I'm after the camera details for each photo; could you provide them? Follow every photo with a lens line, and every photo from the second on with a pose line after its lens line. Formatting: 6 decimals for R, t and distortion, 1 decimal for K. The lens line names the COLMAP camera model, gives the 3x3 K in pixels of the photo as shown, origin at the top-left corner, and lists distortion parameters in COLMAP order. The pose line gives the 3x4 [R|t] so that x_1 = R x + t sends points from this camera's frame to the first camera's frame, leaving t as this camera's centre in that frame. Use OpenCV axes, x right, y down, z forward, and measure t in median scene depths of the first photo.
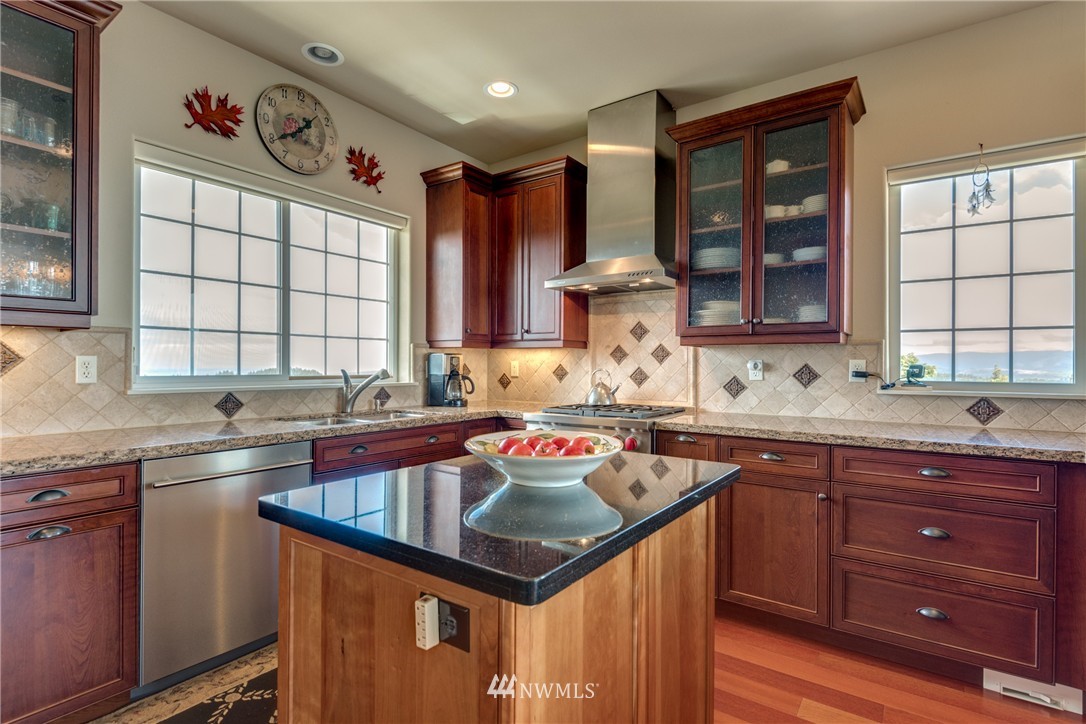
lens RADIAL K [[531.7, 0, 543.0], [0, 531.7, 362.0], [0, 0, 1]] dist [0.021164, -0.000283]
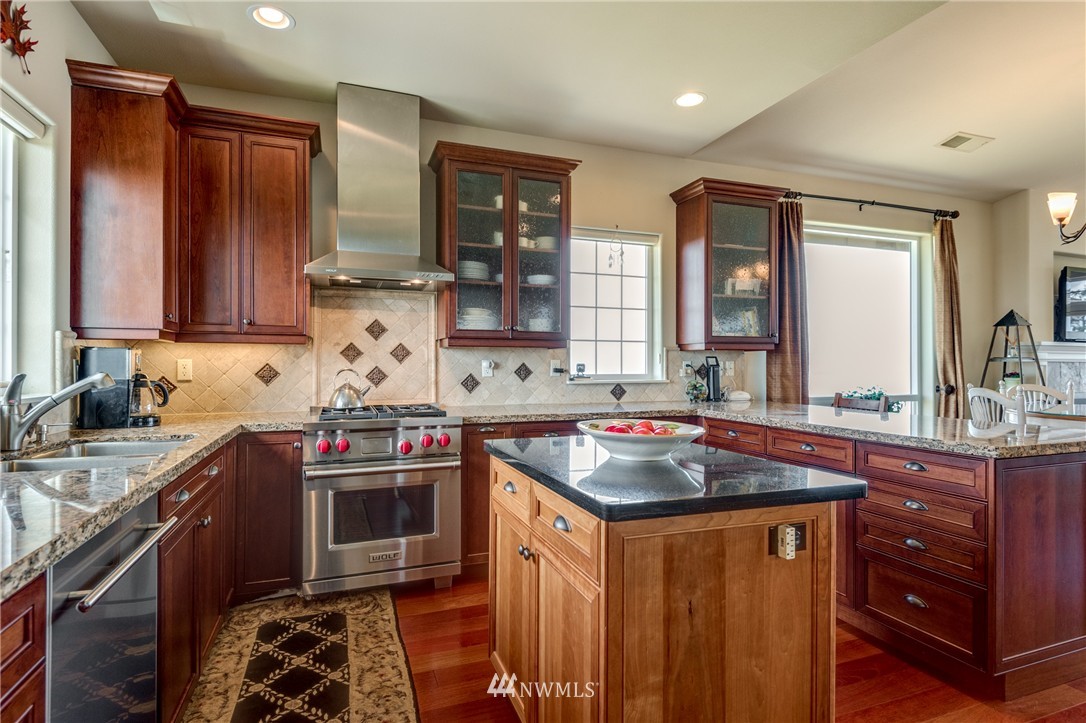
lens RADIAL K [[552.1, 0, 543.0], [0, 552.1, 361.5], [0, 0, 1]] dist [0.003339, -0.001374]
pose [[0.558643, -0.000041, 0.829408, -0.538462], [-0.002298, 0.999996, 0.001597, -0.001819], [-0.829405, -0.002798, 0.558640, 0.207344]]
